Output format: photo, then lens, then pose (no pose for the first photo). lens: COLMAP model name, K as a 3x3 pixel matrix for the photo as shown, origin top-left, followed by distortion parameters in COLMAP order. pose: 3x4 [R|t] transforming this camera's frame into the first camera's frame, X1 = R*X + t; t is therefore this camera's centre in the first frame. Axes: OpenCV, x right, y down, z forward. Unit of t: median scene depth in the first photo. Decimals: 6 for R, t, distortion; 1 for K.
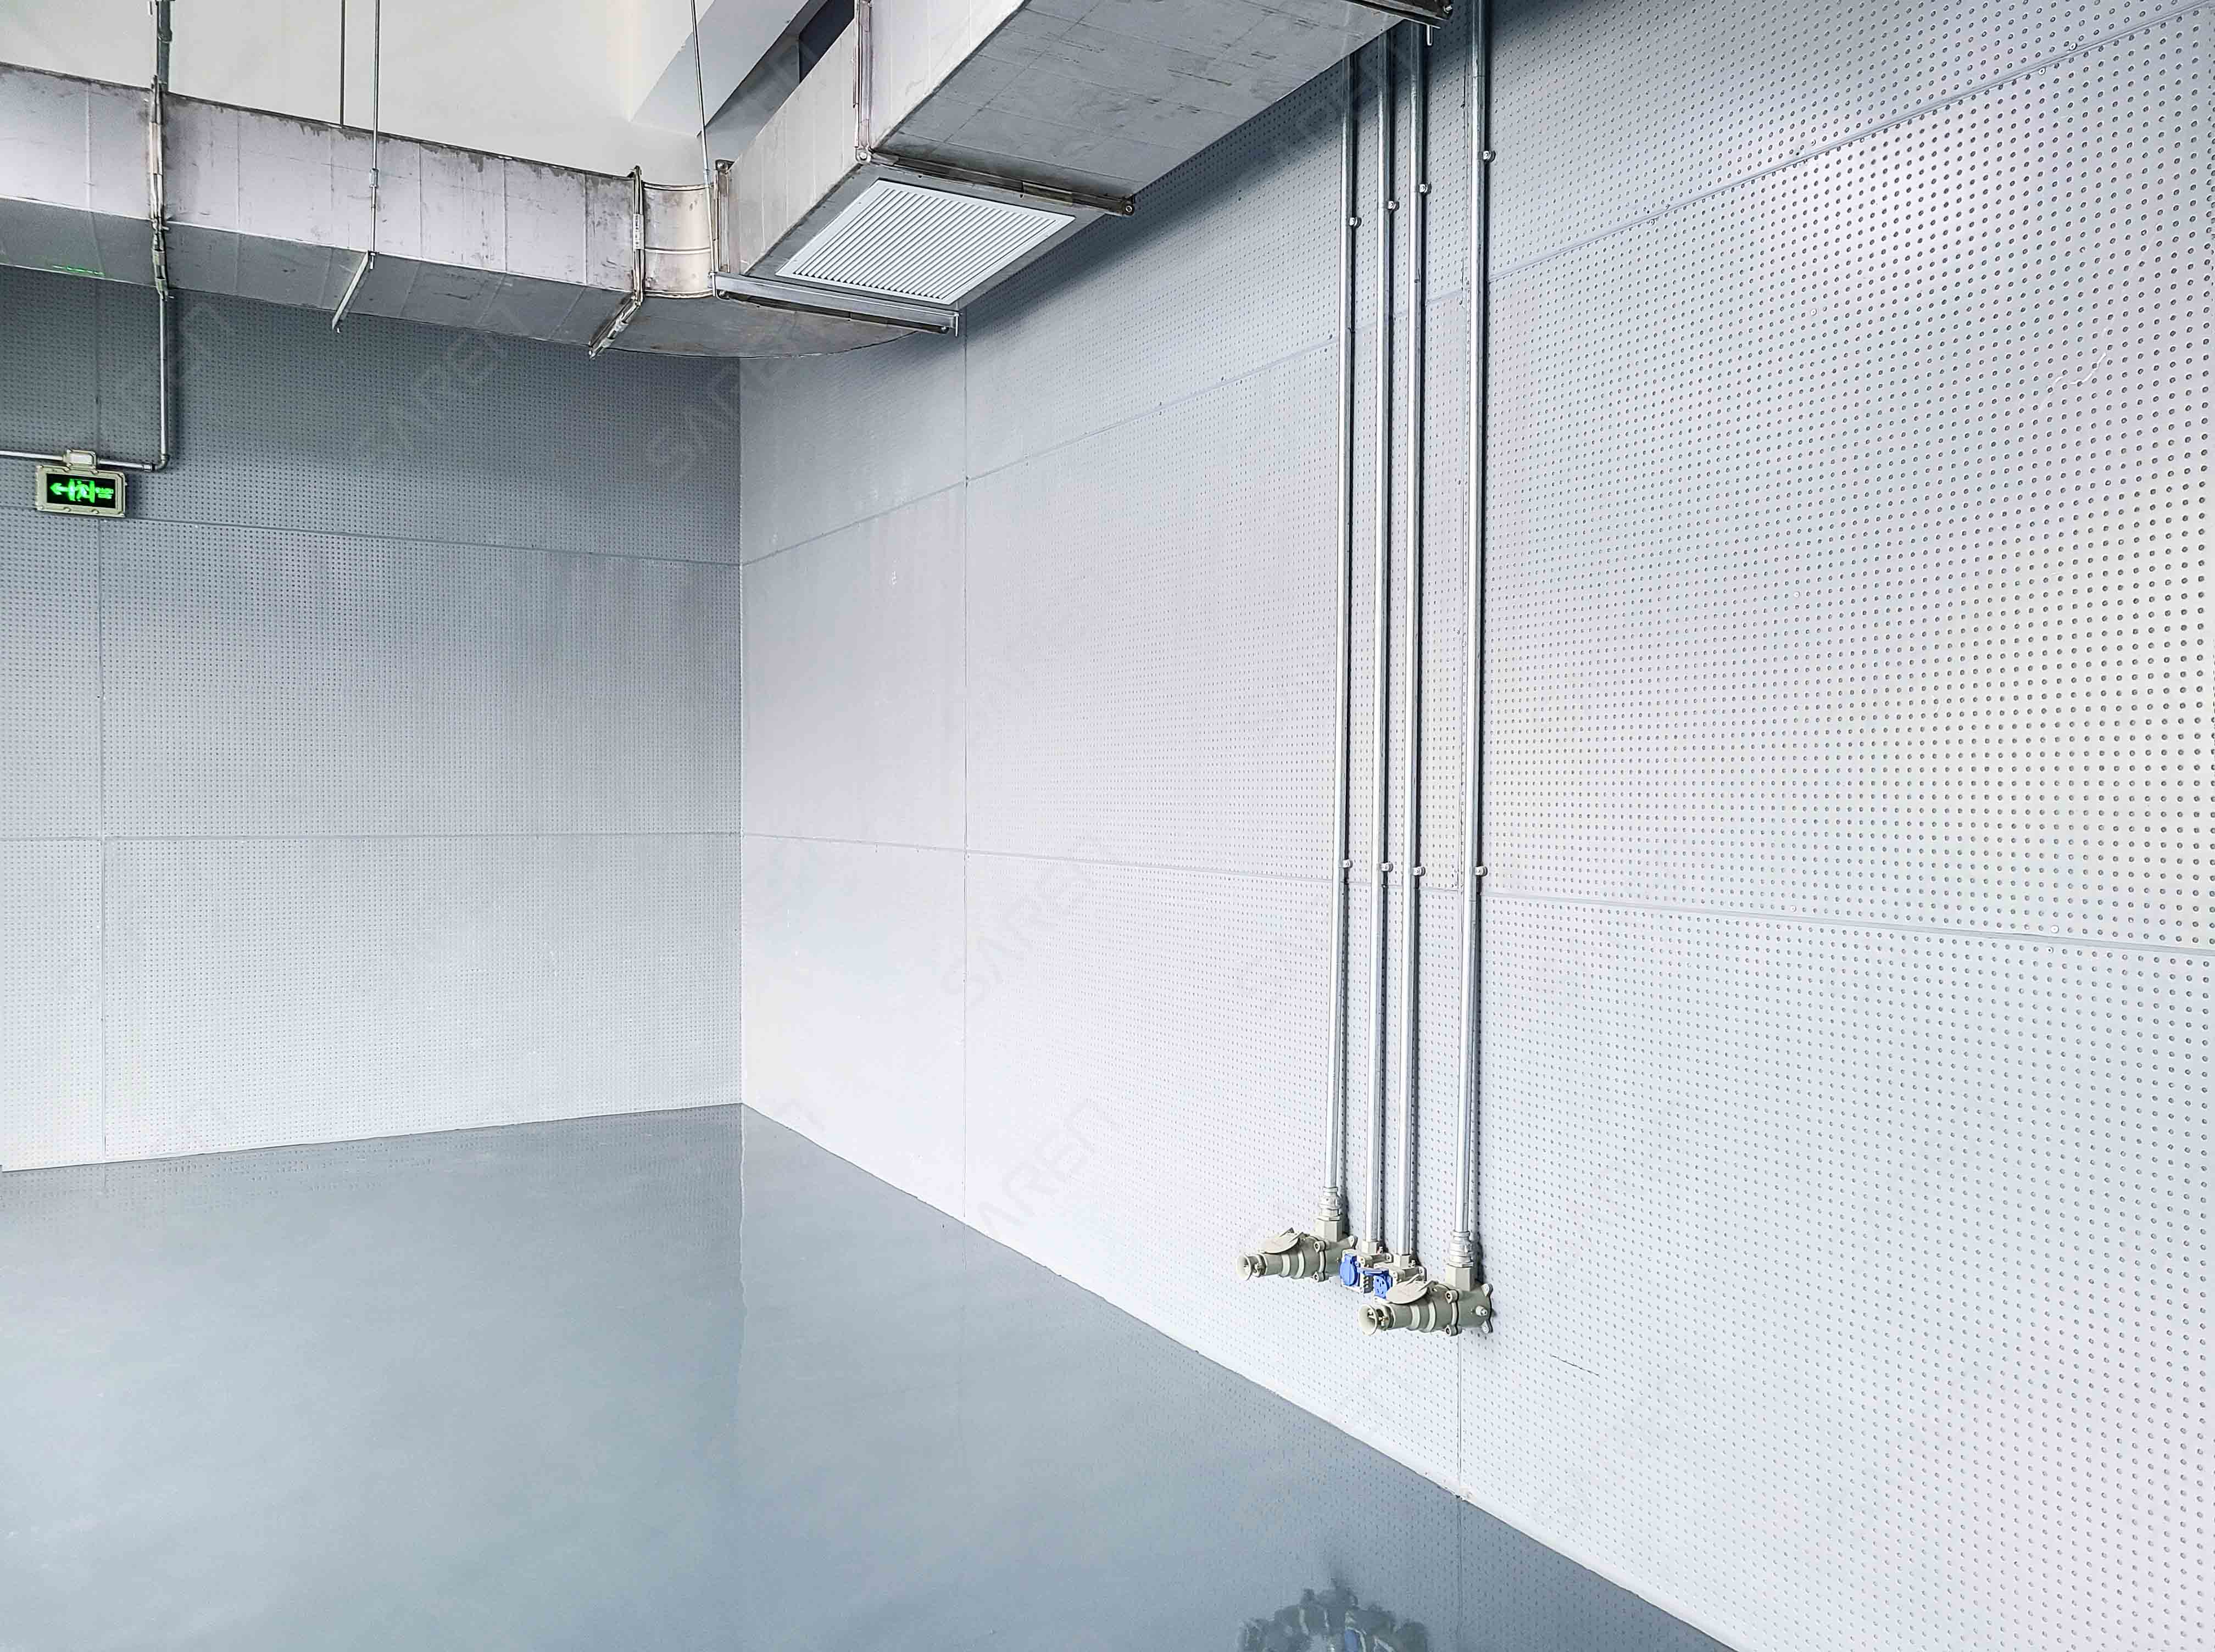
lens RADIAL K [[1686.7, 0, 1159.1], [0, 1686.7, 814.4], [0, 0, 1]] dist [0.059163, -0.038602]
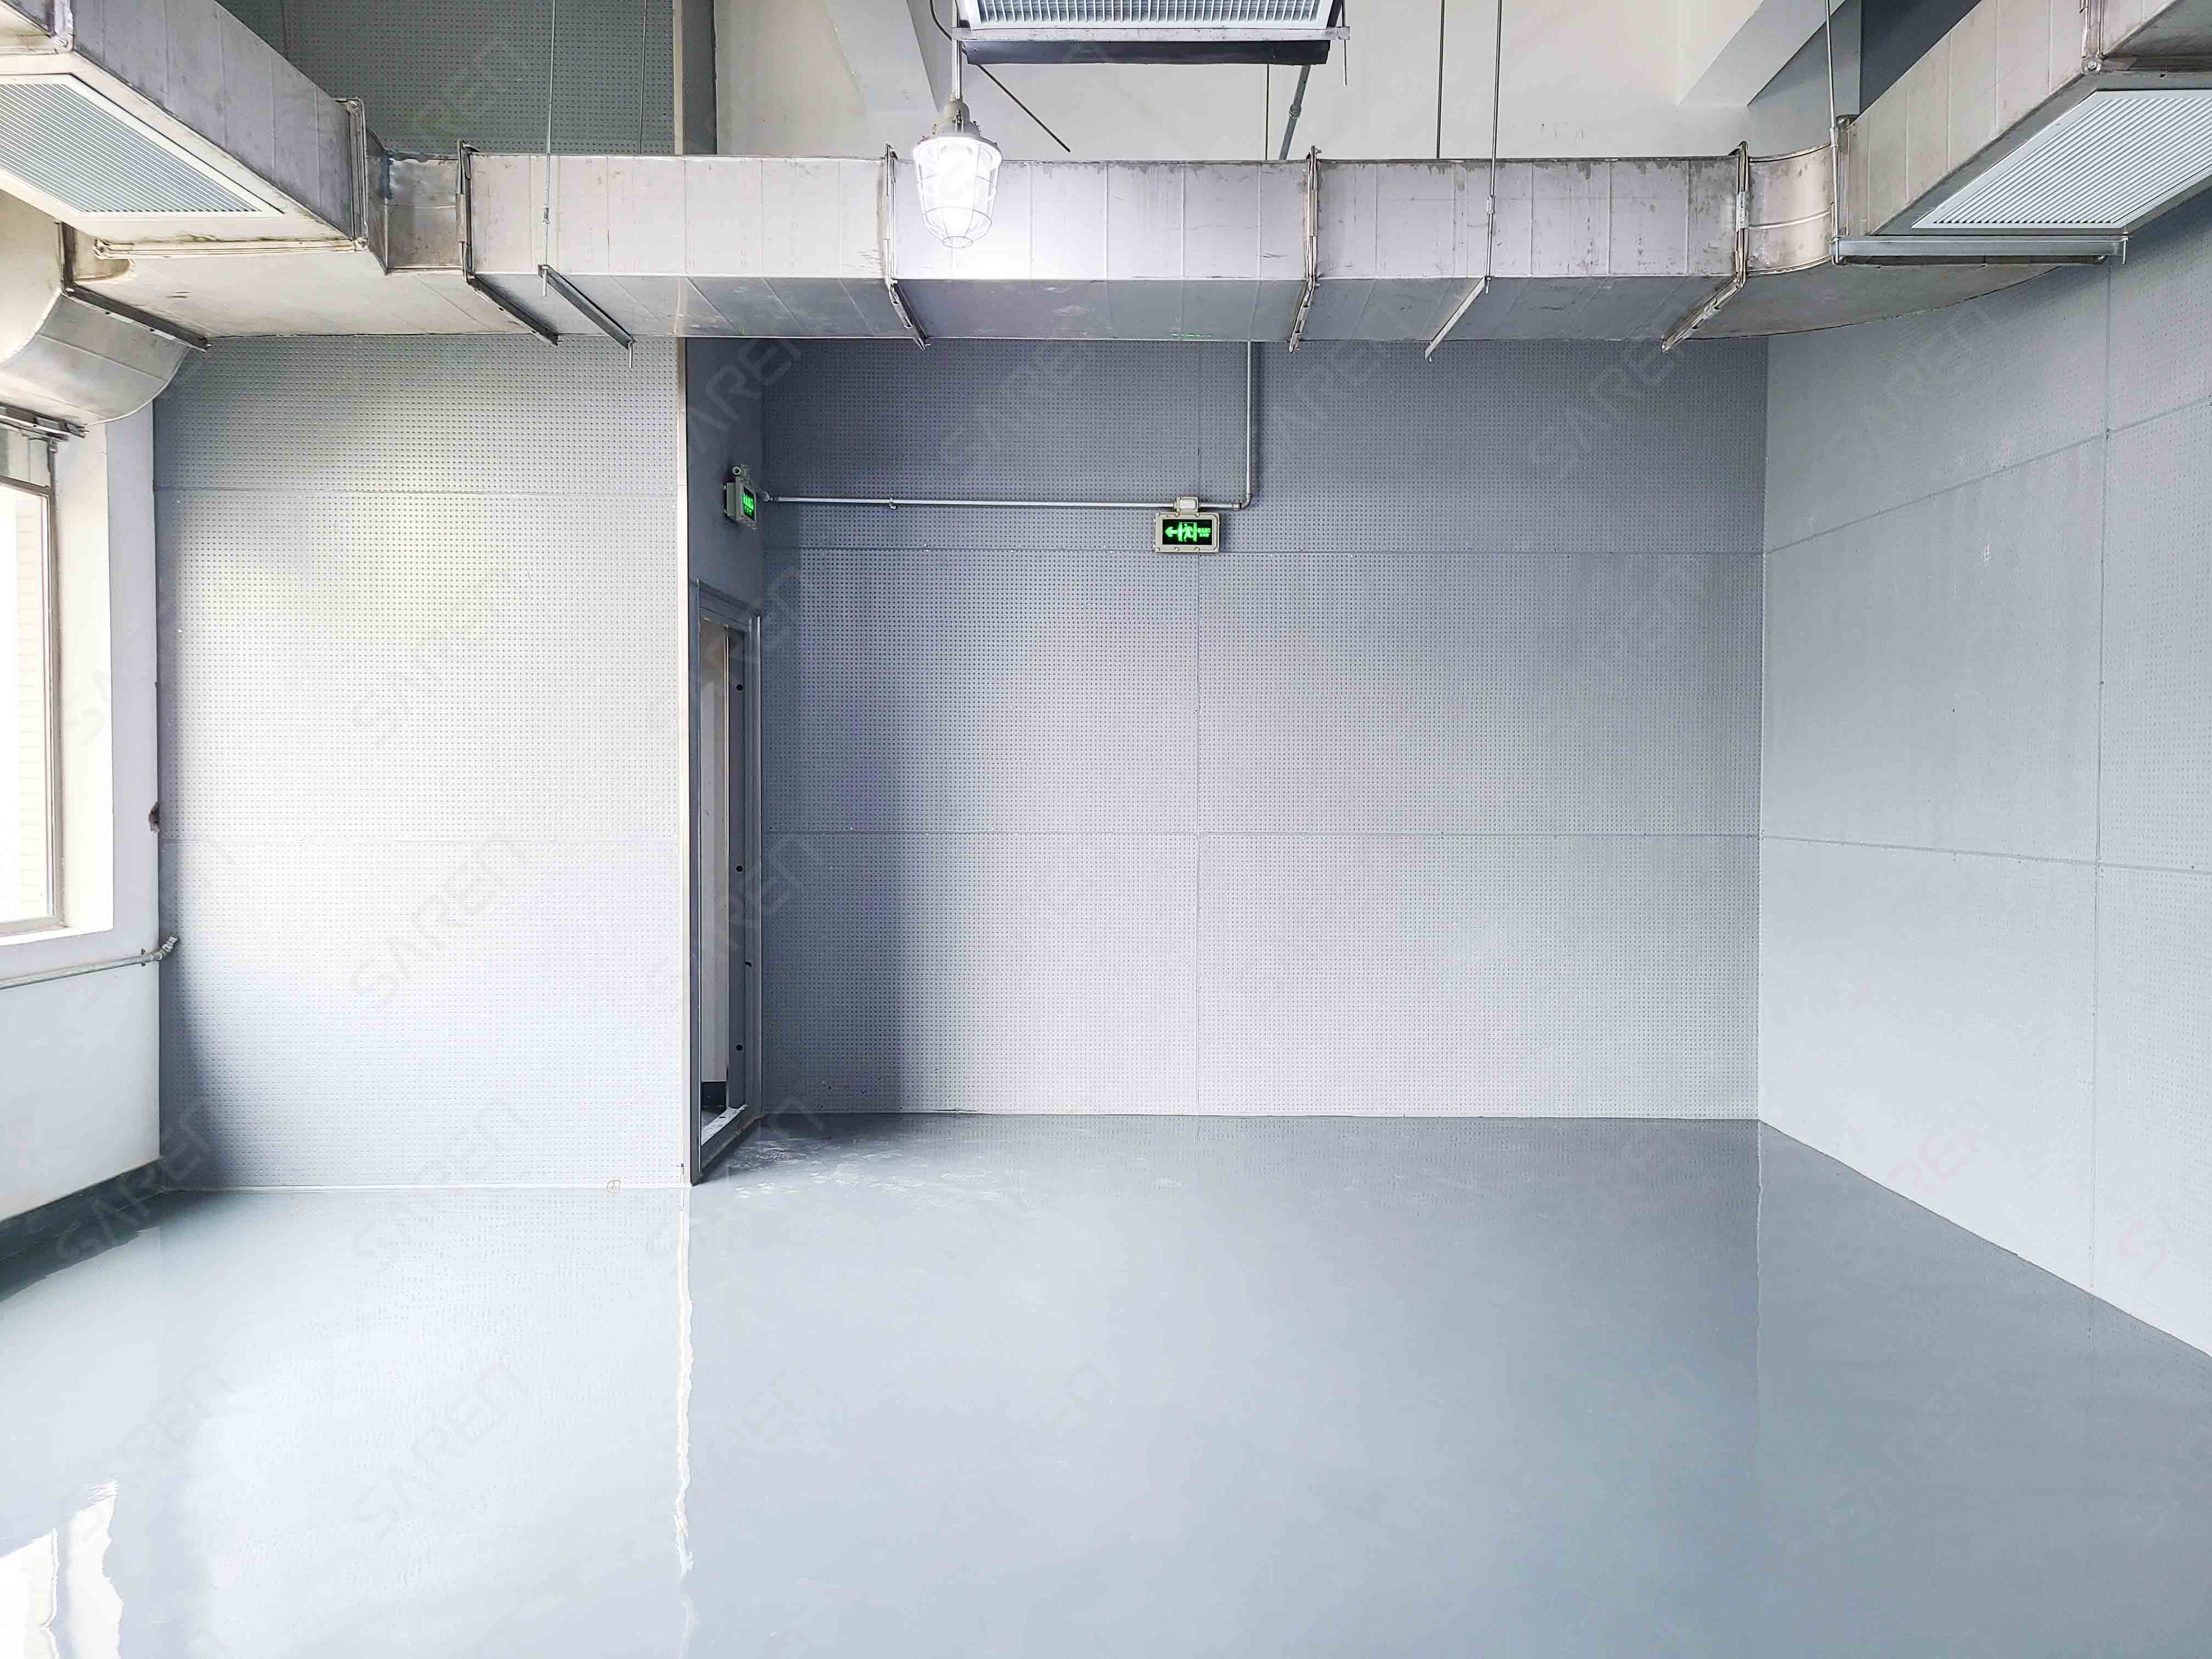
lens RADIAL K [[1684.7, 0, 1117.3], [0, 1684.7, 821.6], [0, 0, 1]] dist [0.059163, -0.038602]
pose [[0.864291, 0.010611, -0.502881, -0.118860], [-0.006766, 0.999932, 0.009470, -0.005417], [0.502947, -0.004783, 0.864304, -0.005126]]
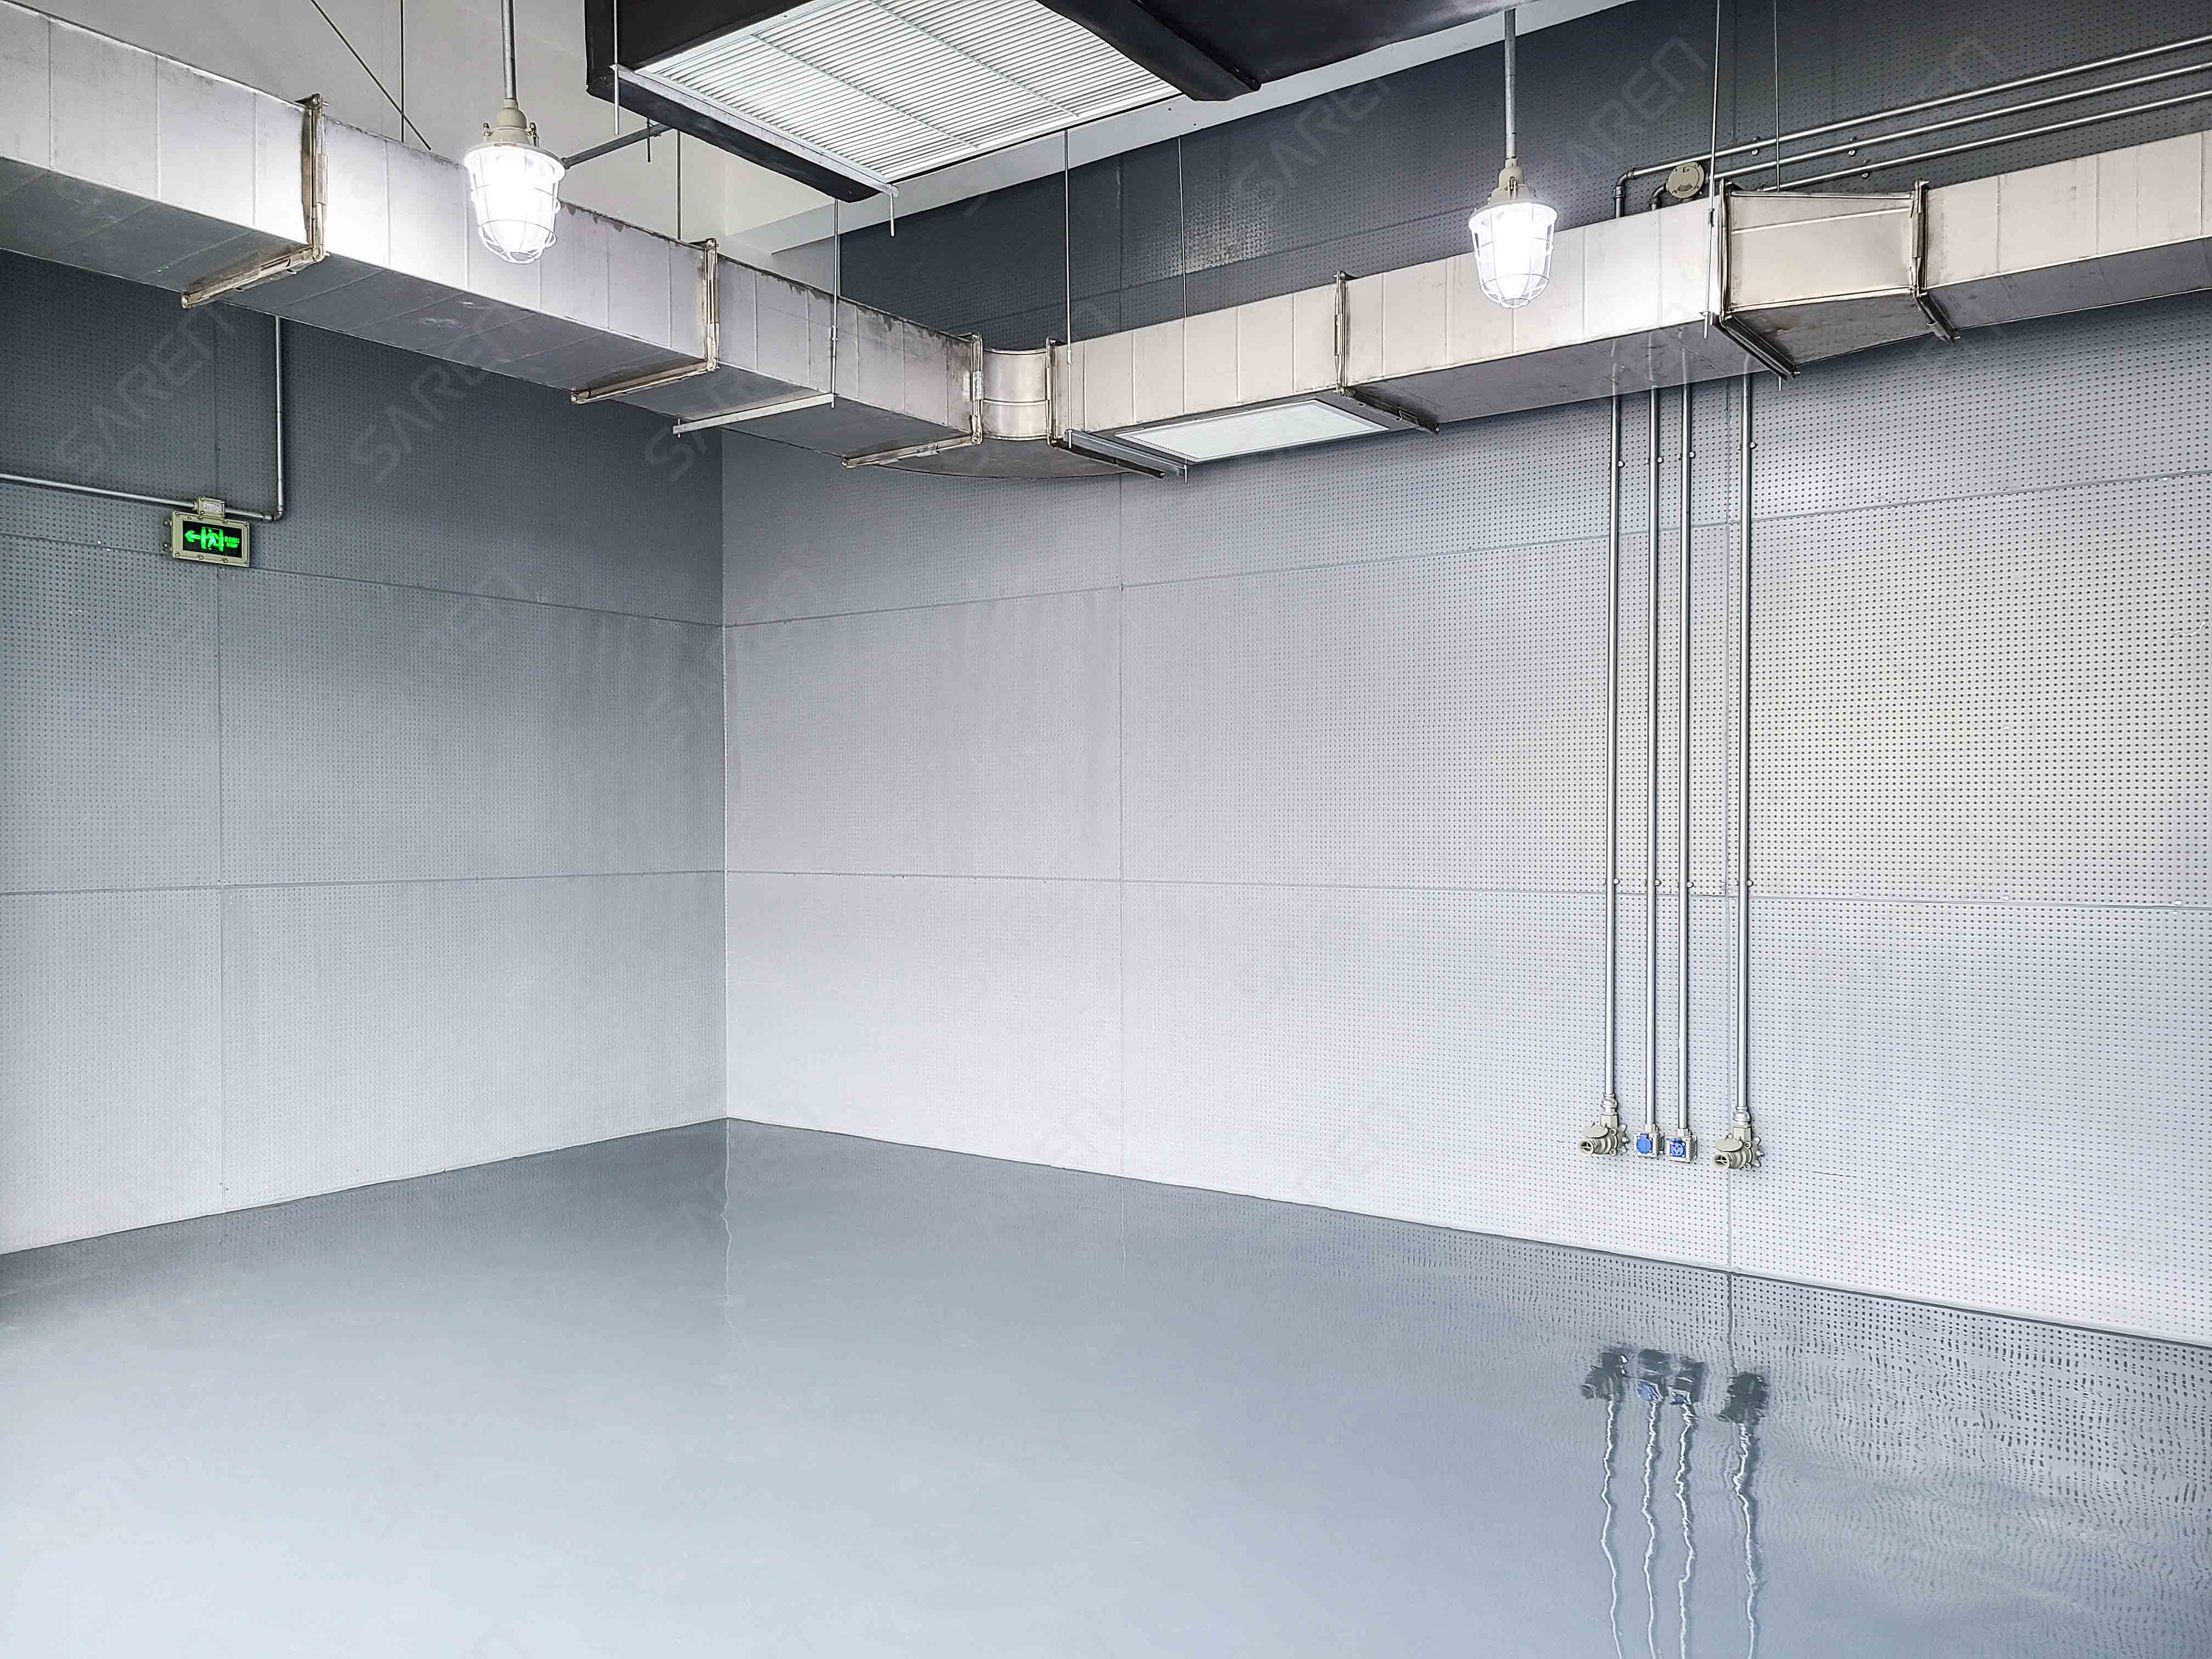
lens RADIAL K [[1684.7, 0, 1101.8], [0, 1684.7, 816.0], [0, 0, 1]] dist [0.059163, -0.038602]
pose [[0.909810, -0.004632, 0.414998, -0.705596], [0.010284, 0.999882, -0.011385, -0.013365], [-0.414897, 0.014626, 0.909751, -0.144369]]
